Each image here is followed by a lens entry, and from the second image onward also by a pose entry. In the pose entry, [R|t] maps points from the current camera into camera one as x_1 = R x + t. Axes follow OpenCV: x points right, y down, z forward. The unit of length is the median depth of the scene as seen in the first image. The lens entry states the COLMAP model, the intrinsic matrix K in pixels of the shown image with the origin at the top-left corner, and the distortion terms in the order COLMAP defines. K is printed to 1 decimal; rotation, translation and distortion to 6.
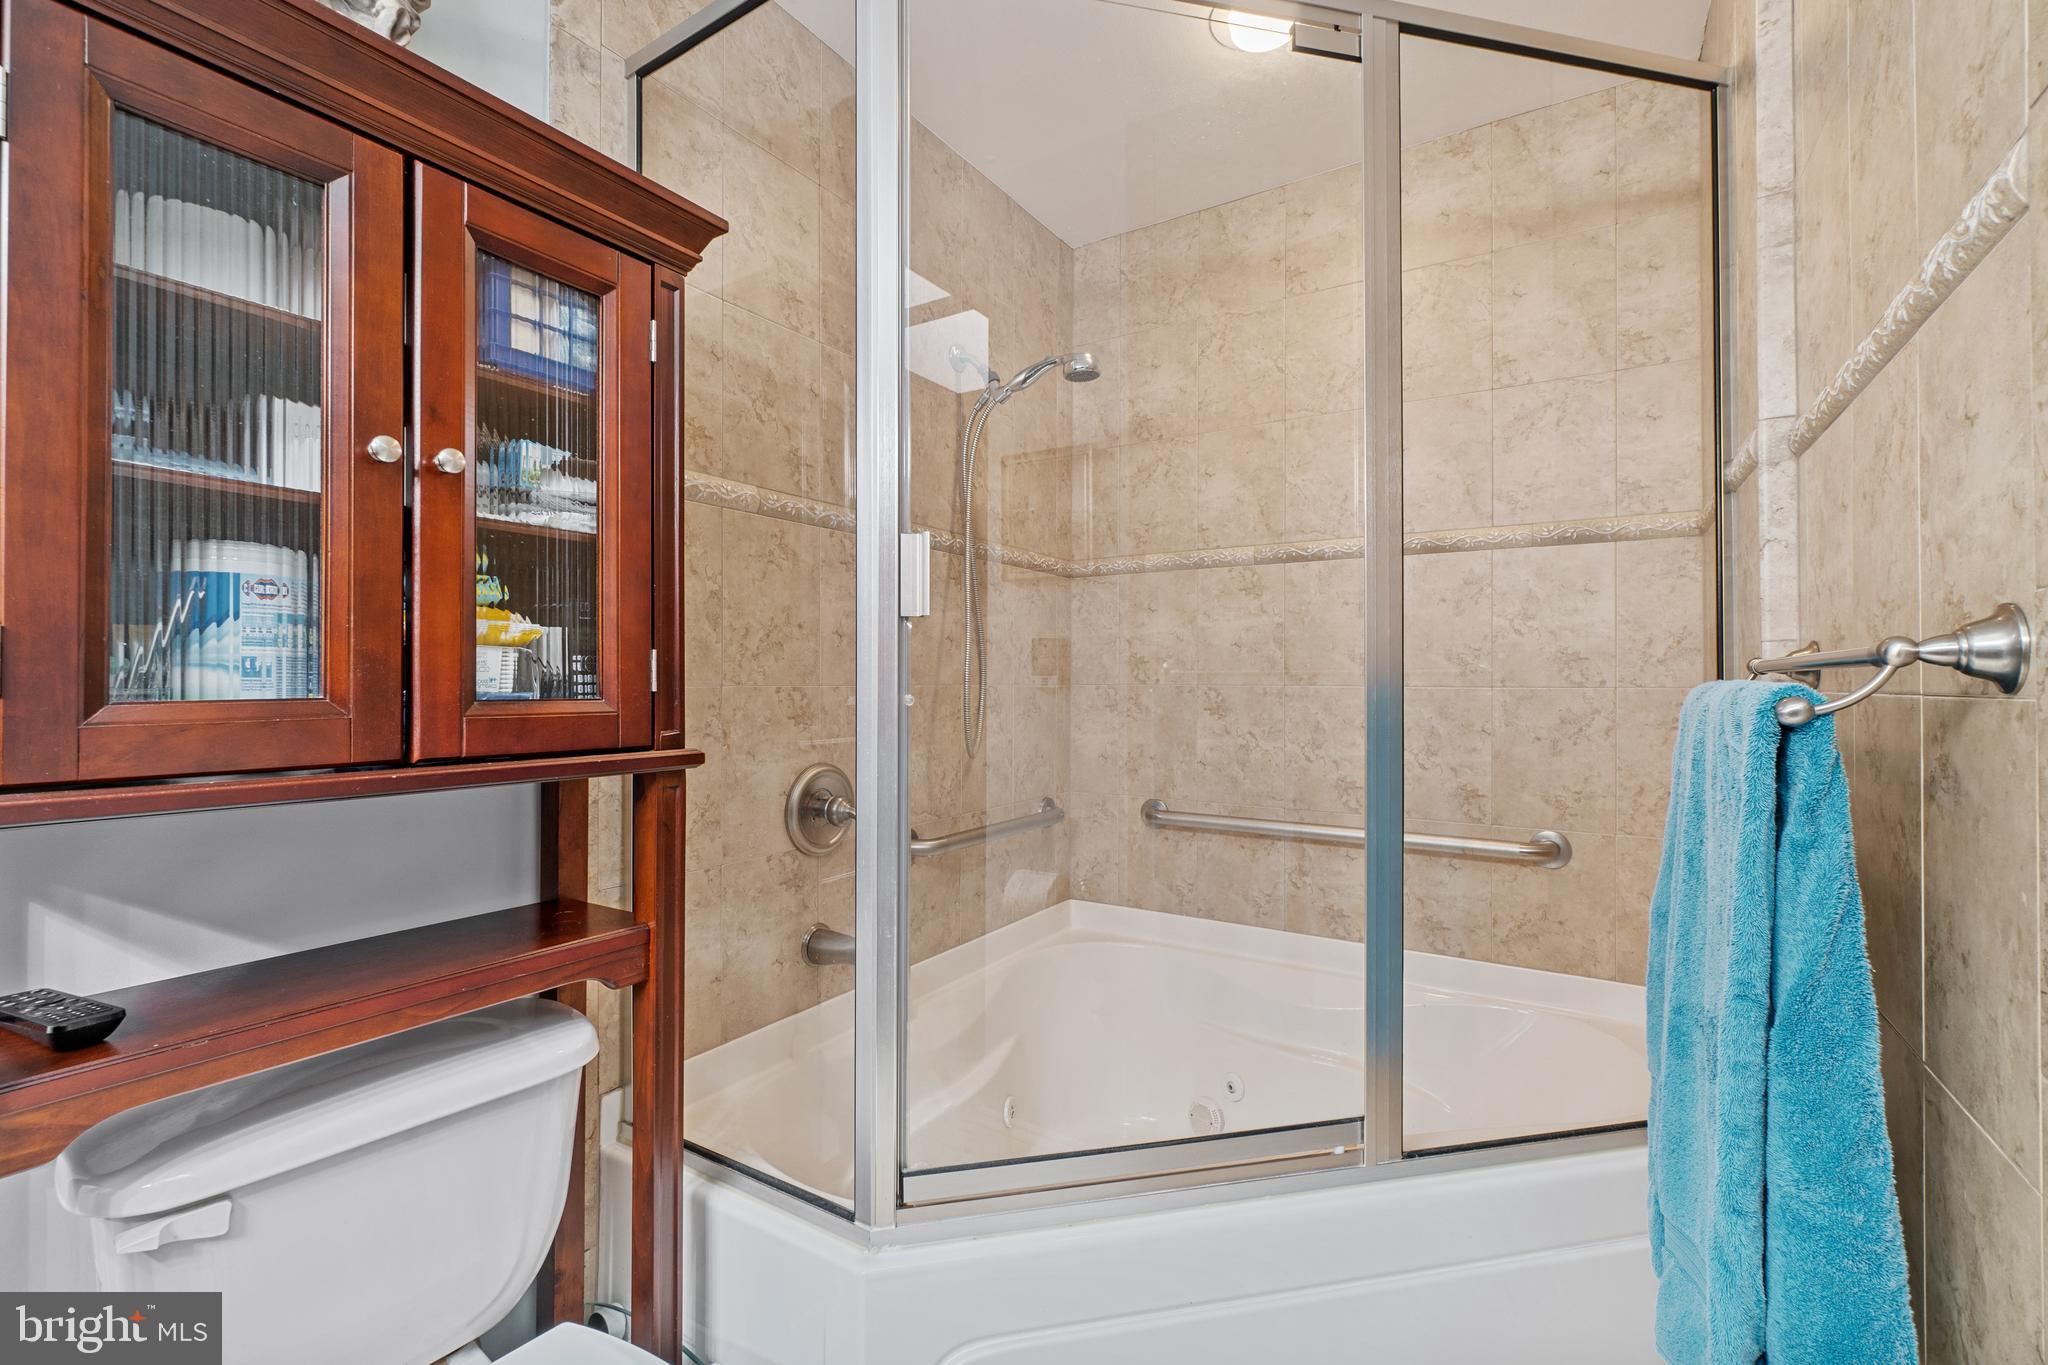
lens RADIAL K [[908.9, 0, 1022.4], [0, 908.9, 676.1], [0, 0, 1]] dist [0.001965, 0.000220]
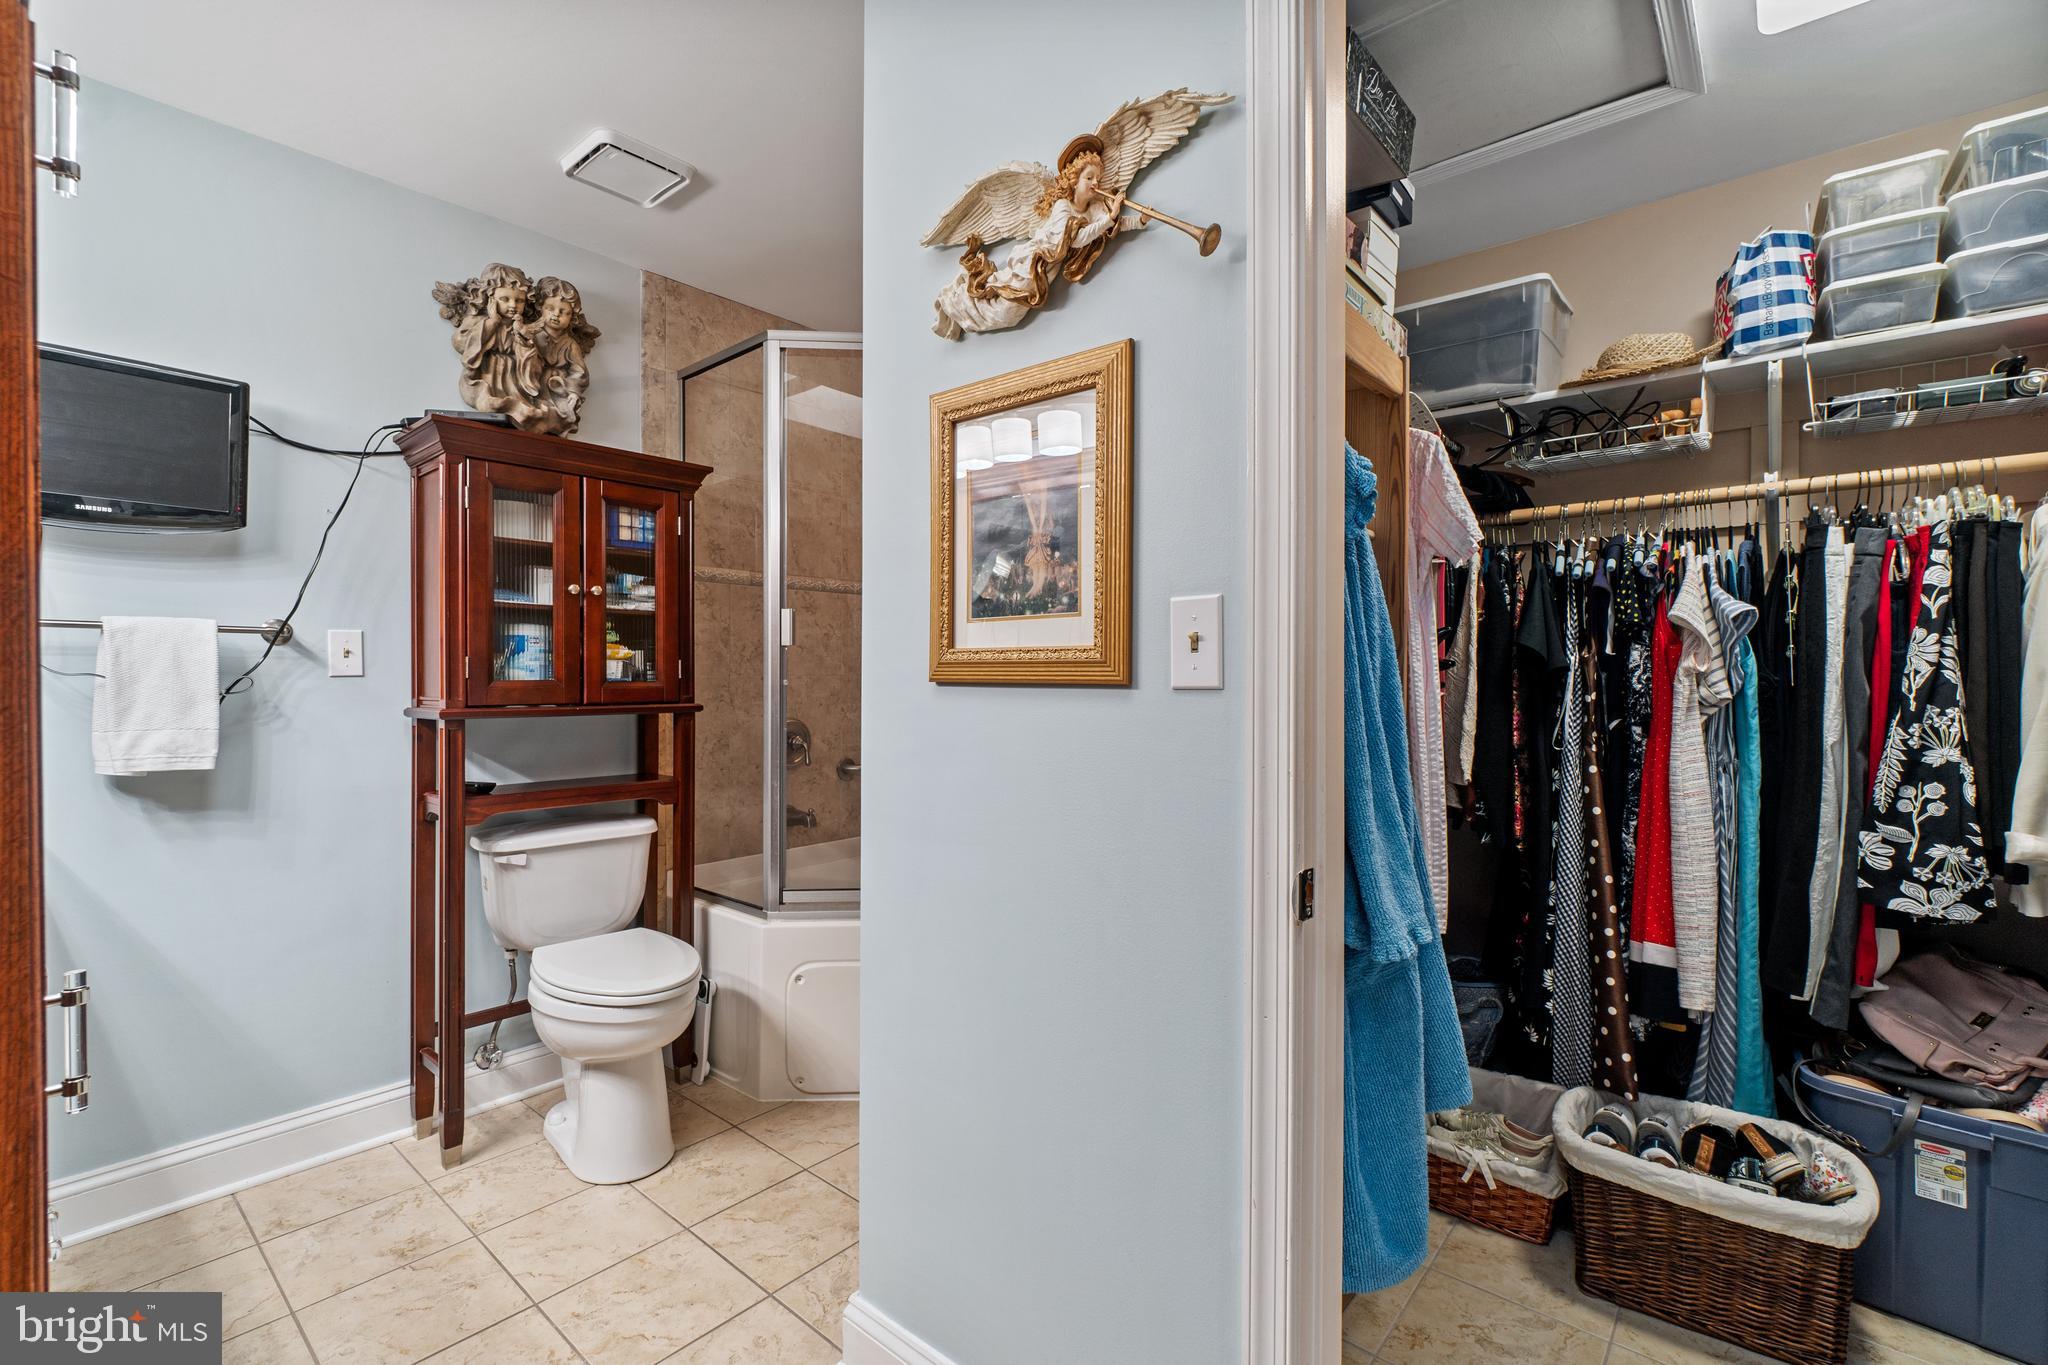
lens RADIAL K [[908.9, 0, 1024.0], [0, 908.9, 681.4], [0, 0, 1]] dist [0.001965, 0.000220]
pose [[0.990349, 0.004963, -0.138510, 0.814209], [-0.002643, 0.999853, 0.016930, -0.017066], [0.138574, -0.016400, 0.990216, -1.216641]]
